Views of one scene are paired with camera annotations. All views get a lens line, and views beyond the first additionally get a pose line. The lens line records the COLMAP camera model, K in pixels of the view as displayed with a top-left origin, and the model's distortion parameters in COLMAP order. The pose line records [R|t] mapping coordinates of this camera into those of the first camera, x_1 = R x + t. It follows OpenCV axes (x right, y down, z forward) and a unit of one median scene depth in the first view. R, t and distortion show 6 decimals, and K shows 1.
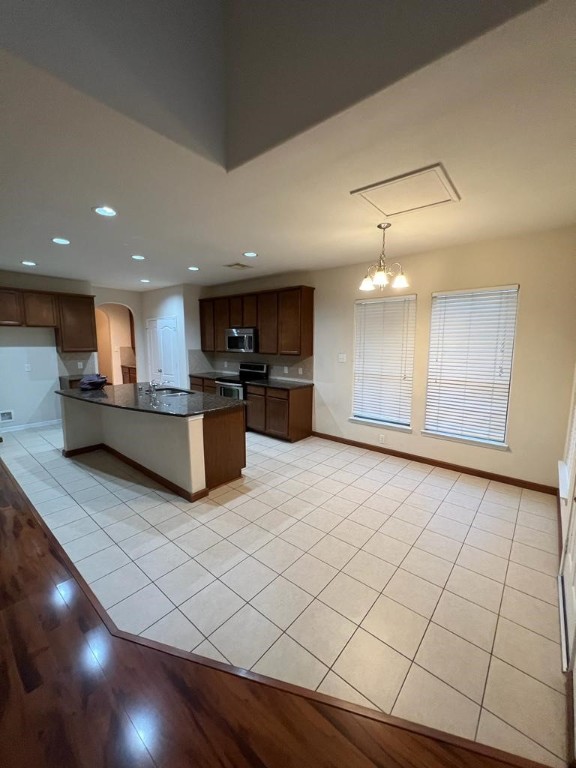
lens RADIAL K [[307.1, 0, 289.9], [0, 307.1, 382.4], [0, 0, 1]] dist [-0.004446, 0.000838]
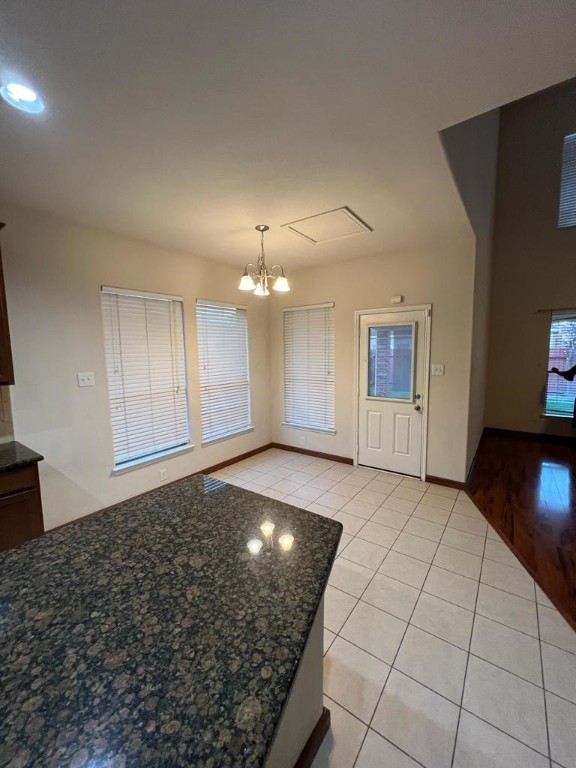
lens RADIAL K [[307.1, 0, 289.0], [0, 307.1, 382.7], [0, 0, 1]] dist [-0.004446, 0.000838]
pose [[-0.066762, -0.106855, 0.992031, -0.402040], [0.149763, 0.981912, 0.115844, -0.074856], [-0.986465, 0.156304, -0.049551, 0.590081]]
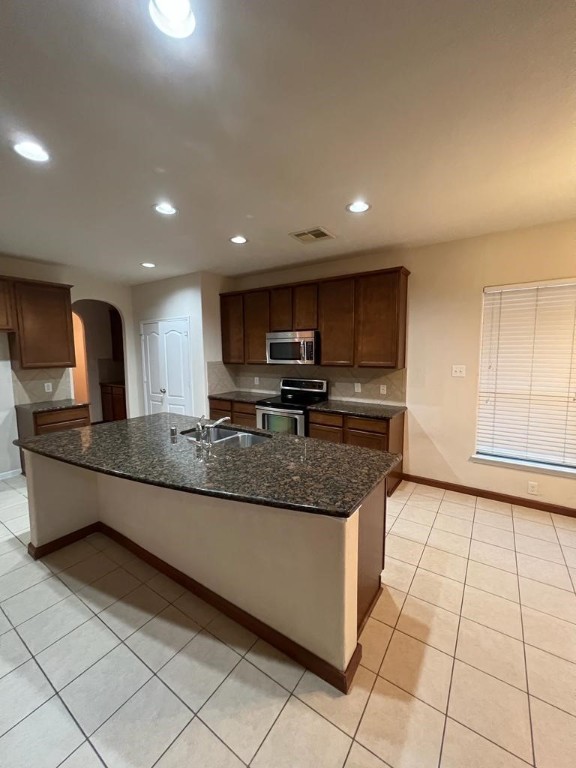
lens RADIAL K [[307.1, 0, 290.4], [0, 307.1, 383.6], [0, 0, 1]] dist [-0.004446, 0.000838]
pose [[0.994354, -0.023213, 0.103545, -0.258945], [0.026032, 0.999324, -0.025950, -0.038146], [-0.102873, 0.028499, 0.994286, 0.315714]]
